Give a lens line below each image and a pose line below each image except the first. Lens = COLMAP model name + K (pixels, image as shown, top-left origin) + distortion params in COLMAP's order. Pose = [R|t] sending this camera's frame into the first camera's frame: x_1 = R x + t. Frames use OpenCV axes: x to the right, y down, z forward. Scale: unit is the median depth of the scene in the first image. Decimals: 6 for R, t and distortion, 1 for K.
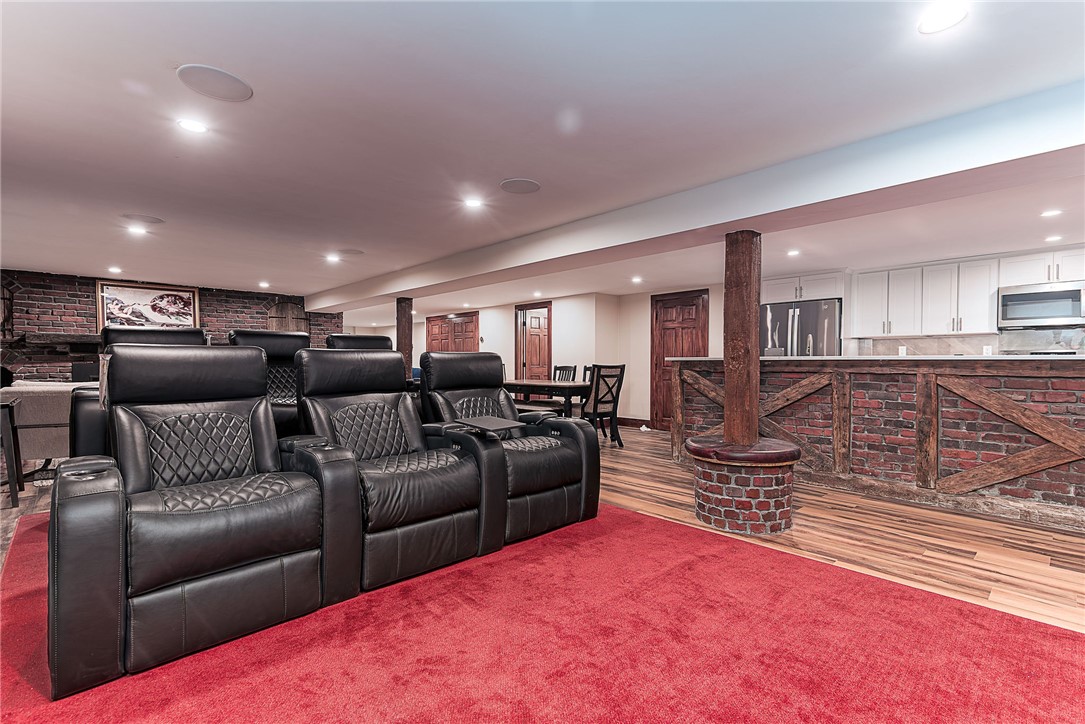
lens RADIAL K [[496.3, 0, 544.5], [0, 496.3, 363.8], [0, 0, 1]] dist [0.016332, 0.000067]
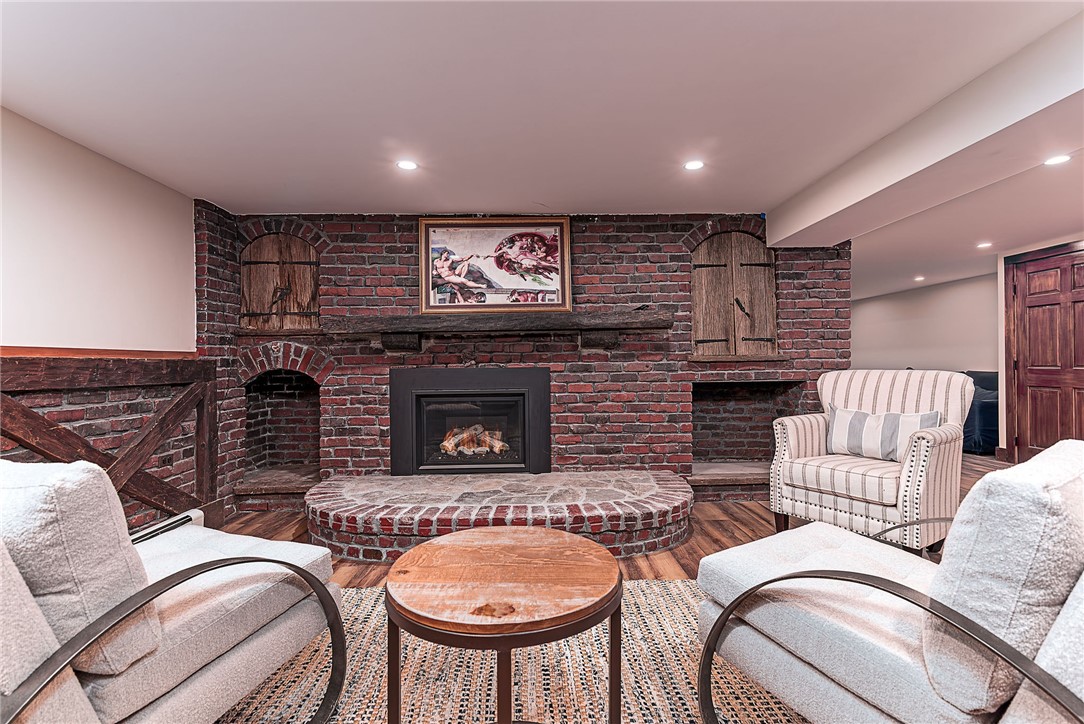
lens RADIAL K [[495.8, 0, 544.0], [0, 495.8, 363.8], [0, 0, 1]] dist [0.016332, 0.000067]
pose [[0.737903, -0.009066, -0.674846, -0.393507], [0.009855, 0.999948, -0.002658, -0.002841], [0.674835, -0.004690, 0.737954, 0.643793]]
